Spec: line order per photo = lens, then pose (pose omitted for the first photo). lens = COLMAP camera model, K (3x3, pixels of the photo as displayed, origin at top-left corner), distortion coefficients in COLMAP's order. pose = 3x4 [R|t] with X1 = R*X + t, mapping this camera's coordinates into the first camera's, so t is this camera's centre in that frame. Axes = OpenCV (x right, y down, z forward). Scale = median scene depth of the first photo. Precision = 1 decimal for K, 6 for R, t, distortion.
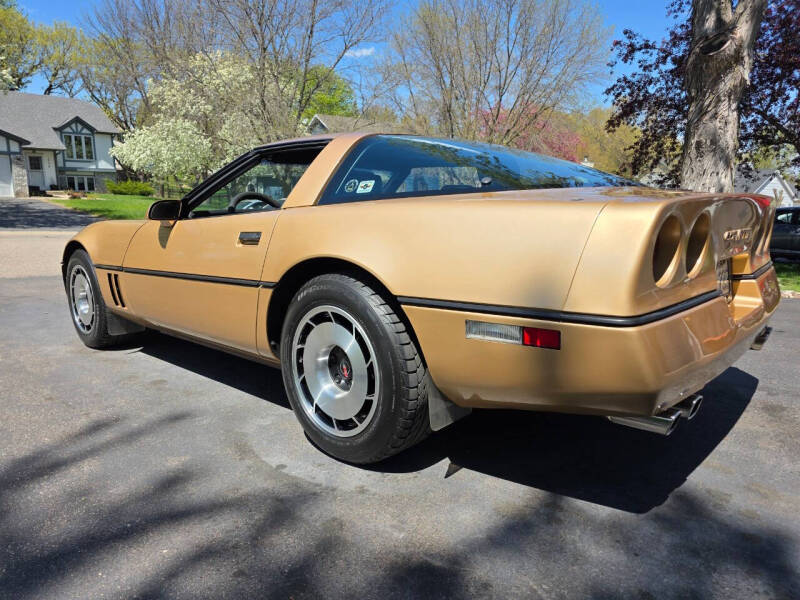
lens RADIAL K [[540.8, 0, 400.8], [0, 540.8, 289.9], [0, 0, 1]] dist [0.058879, -0.058786]
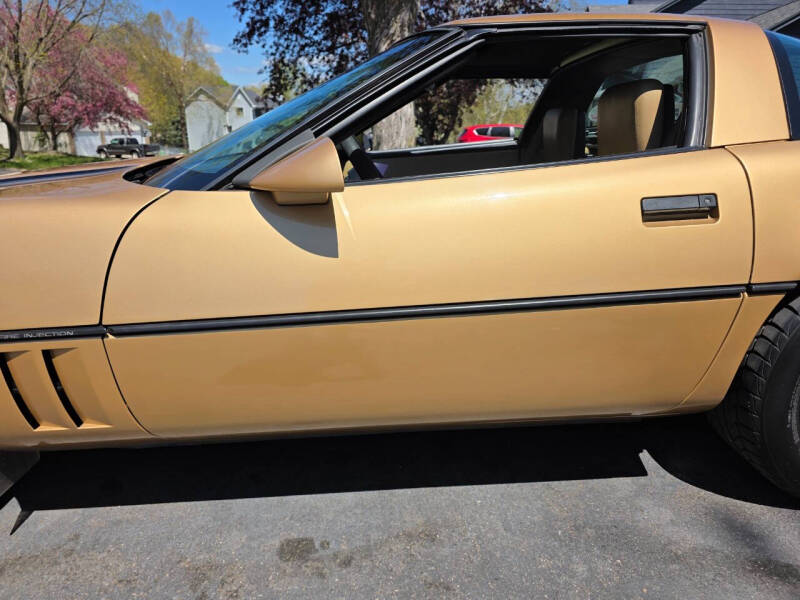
lens RADIAL K [[544.5, 0, 397.2], [0, 544.5, 301.9], [0, 0, 1]] dist [-0.001470, -0.002335]
pose [[0.688552, -0.224360, 0.689607, -0.263828], [0.122542, 0.973260, 0.194290, -0.044422], [-0.714758, -0.049273, 0.697634, 0.261929]]
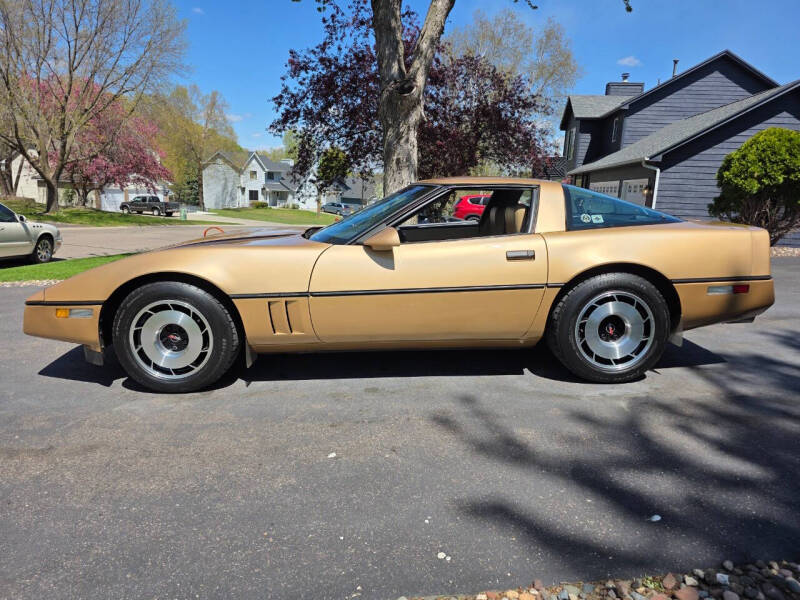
lens RADIAL K [[540.8, 0, 400.8], [0, 540.8, 289.9], [0, 0, 1]] dist [0.058879, -0.058786]
pose [[0.683918, -0.117988, 0.719955, -0.474598], [0.099127, 0.992713, 0.068523, -0.041730], [-0.722793, 0.024503, 0.690630, 0.082763]]
